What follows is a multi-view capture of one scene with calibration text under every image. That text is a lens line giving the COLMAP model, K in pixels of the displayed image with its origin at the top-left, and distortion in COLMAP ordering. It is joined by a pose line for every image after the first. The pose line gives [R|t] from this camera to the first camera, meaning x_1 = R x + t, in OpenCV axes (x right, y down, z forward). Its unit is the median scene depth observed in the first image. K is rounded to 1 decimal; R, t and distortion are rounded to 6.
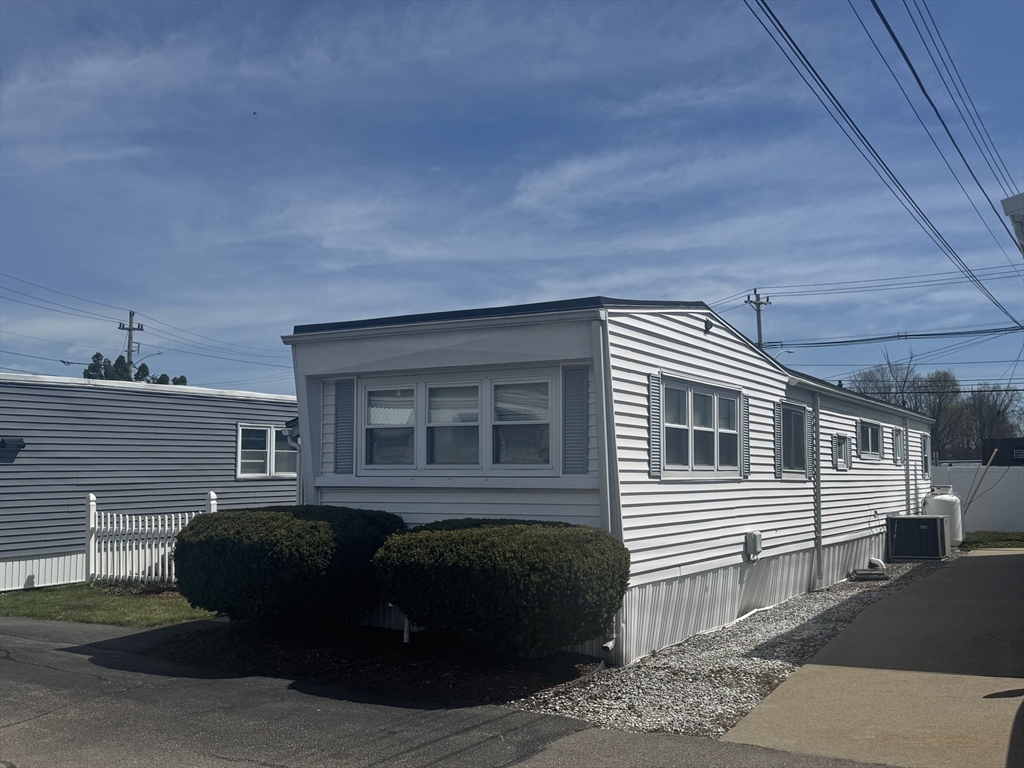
lens RADIAL K [[1011.9, 0, 512.0], [0, 1011.9, 384.0], [0, 0, 1]] dist [0.162547, 0.000871]
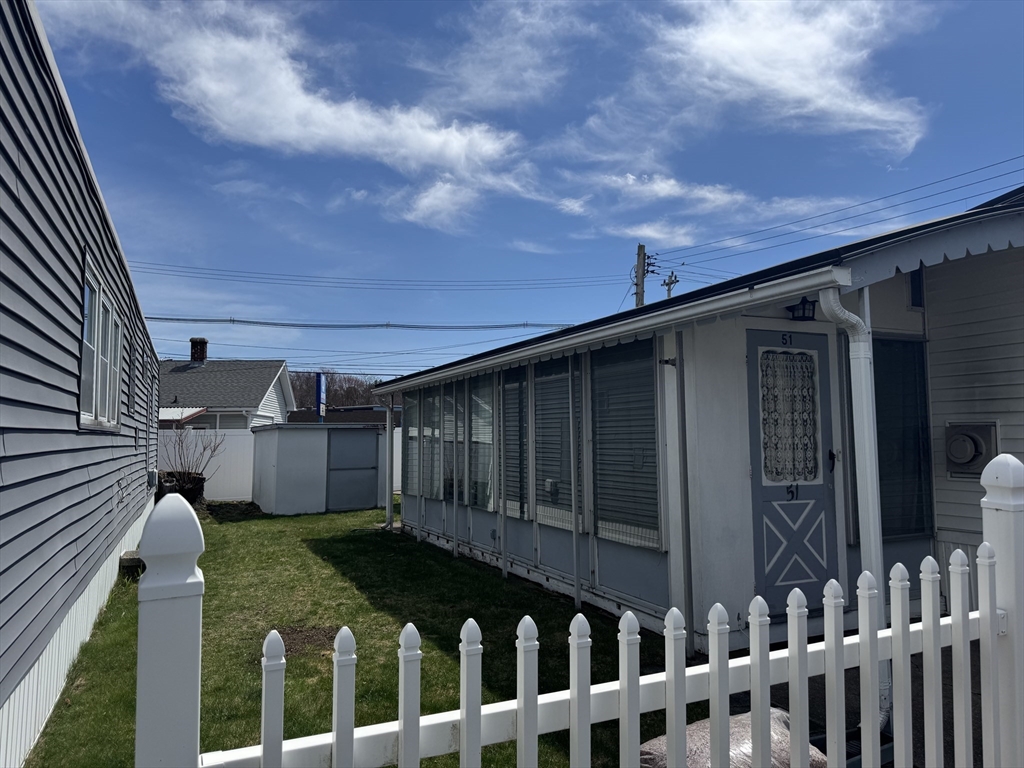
lens RADIAL K [[718.0, 0, 519.3], [0, 718.0, 378.5], [0, 0, 1]] dist [0.028124, -0.001060]
pose [[0.567983, 0.063874, 0.820558, -0.649449], [-0.067713, 0.997231, -0.030756, 0.129501], [-0.820250, -0.038094, 0.570735, 1.297906]]
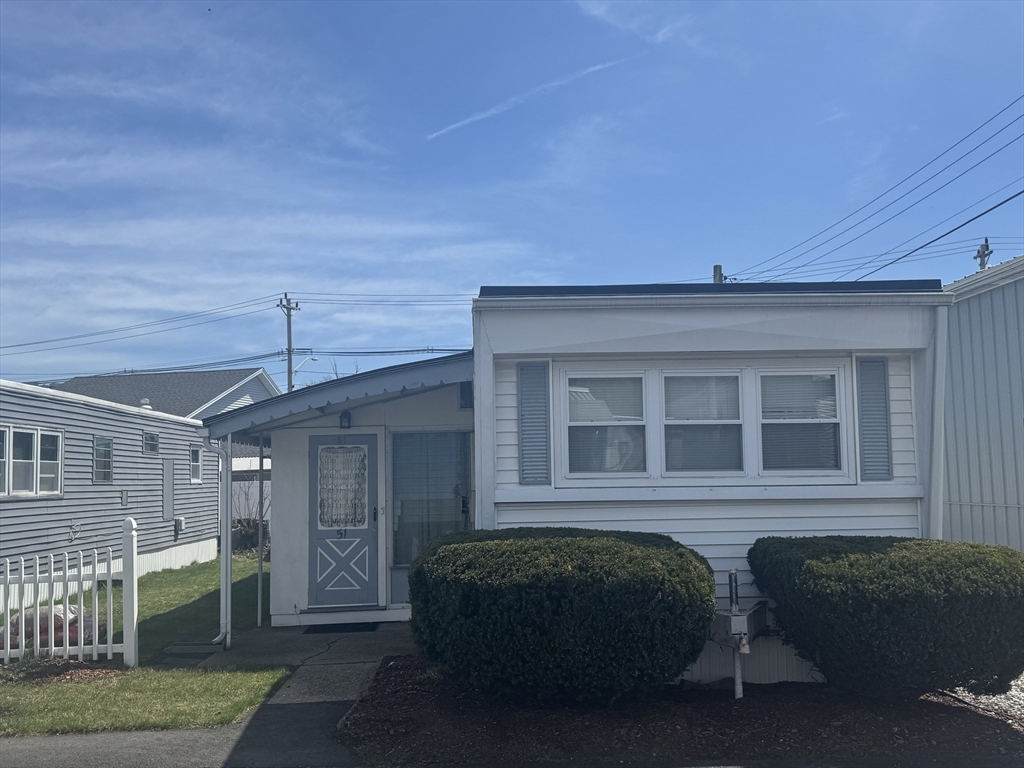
lens RADIAL K [[996.6, 0, 512.0], [0, 996.6, 384.0], [0, 0, 1]] dist [0.162156, -0.259321]
pose [[0.847278, 0.031974, 0.530186, -0.575077], [-0.027903, 0.999488, -0.015686, 0.024523], [-0.530416, -0.001503, 0.847736, 0.374024]]
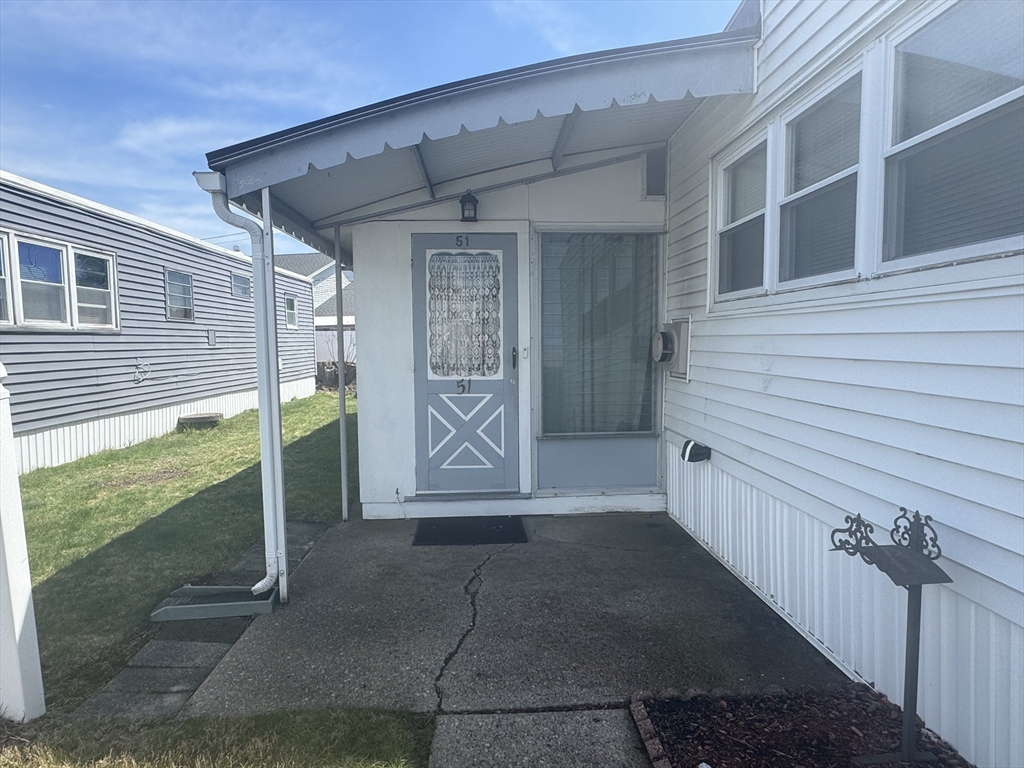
lens RADIAL K [[592.6, 0, 513.9], [0, 592.6, 381.8], [0, 0, 1]] dist [-0.000886, -0.001687]
pose [[0.838006, -0.044932, 0.543808, -0.342119], [-0.042344, 0.988244, 0.146904, 0.110526], [-0.544016, -0.146133, 0.826252, 1.045705]]
